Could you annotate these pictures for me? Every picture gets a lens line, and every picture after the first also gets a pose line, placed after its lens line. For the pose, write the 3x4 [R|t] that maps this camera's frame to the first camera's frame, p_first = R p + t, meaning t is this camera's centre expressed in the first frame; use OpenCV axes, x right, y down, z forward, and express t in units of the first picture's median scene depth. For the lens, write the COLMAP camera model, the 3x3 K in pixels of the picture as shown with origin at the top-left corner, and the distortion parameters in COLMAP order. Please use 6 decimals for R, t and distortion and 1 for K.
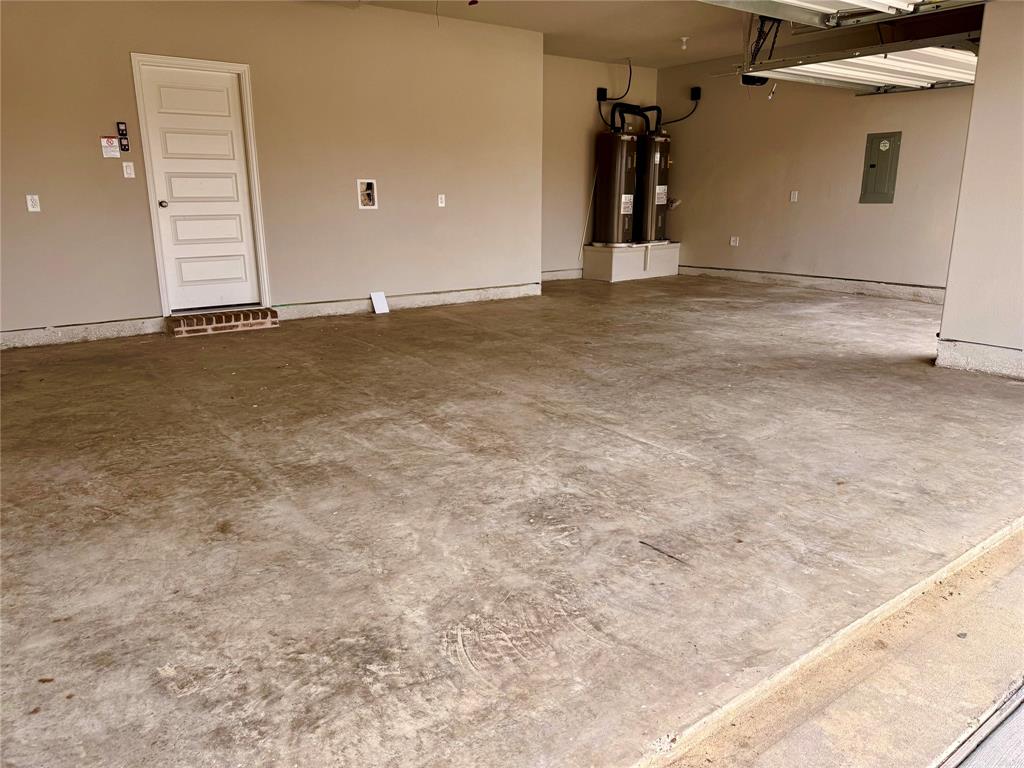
lens RADIAL K [[730.3, 0, 515.5], [0, 730.3, 392.0], [0, 0, 1]] dist [0.031412, -0.052215]
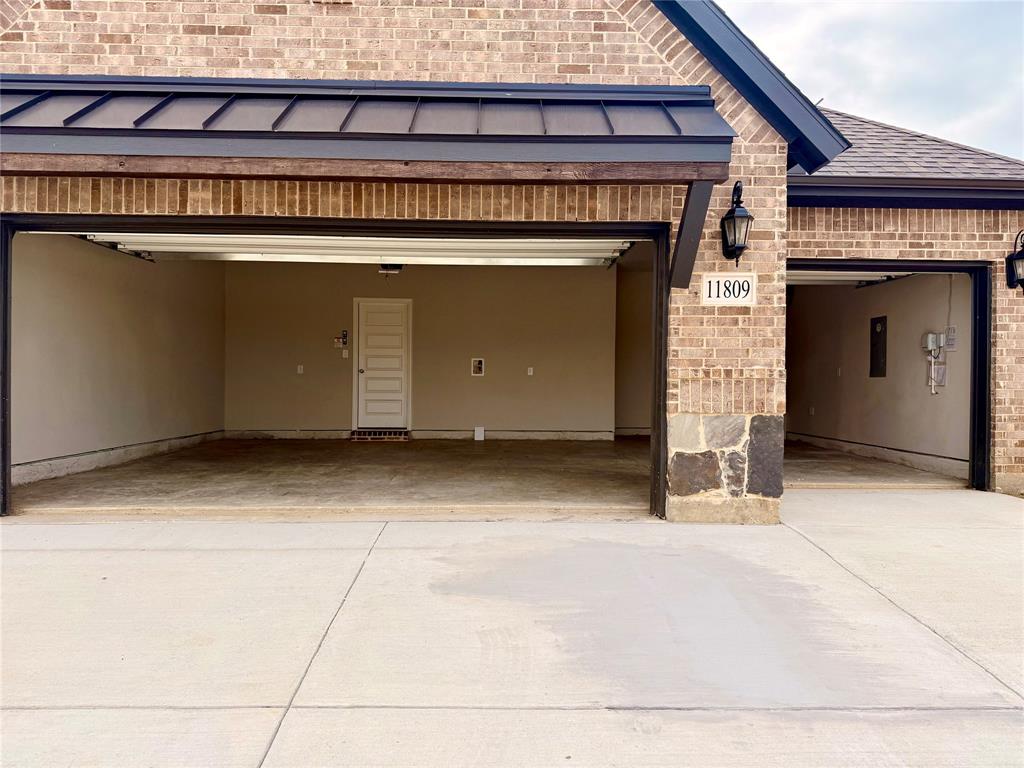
lens RADIAL K [[730.3, 0, 514.1], [0, 730.3, 384.9], [0, 0, 1]] dist [0.031412, -0.052215]
pose [[0.817444, 0.016718, -0.575766, 1.707969], [-0.158344, 0.967590, -0.196713, 0.156942], [0.553817, 0.251971, 0.793598, -0.484374]]
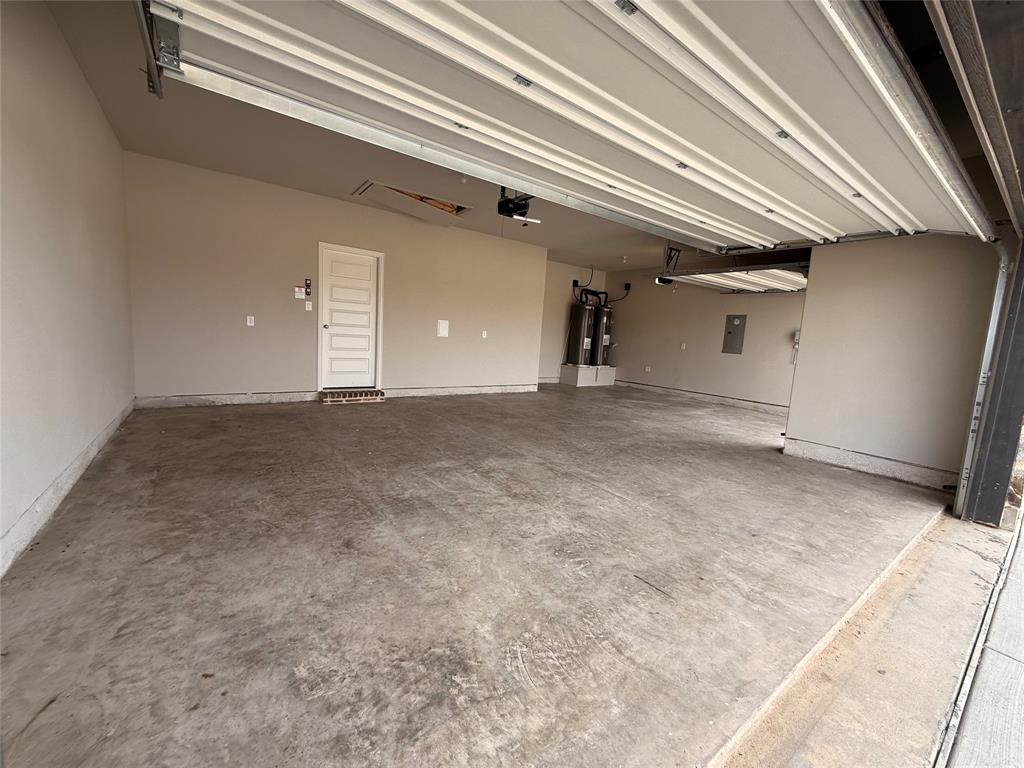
lens RADIAL K [[410.8, 0, 509.7], [0, 410.8, 387.0], [0, 0, 1]] dist [-0.009211, -0.000355]
pose [[0.997717, 0.067493, 0.002209, -0.082967], [-0.066598, 0.988838, -0.133285, -0.032260], [-0.011180, 0.132834, 0.991075, 0.120964]]
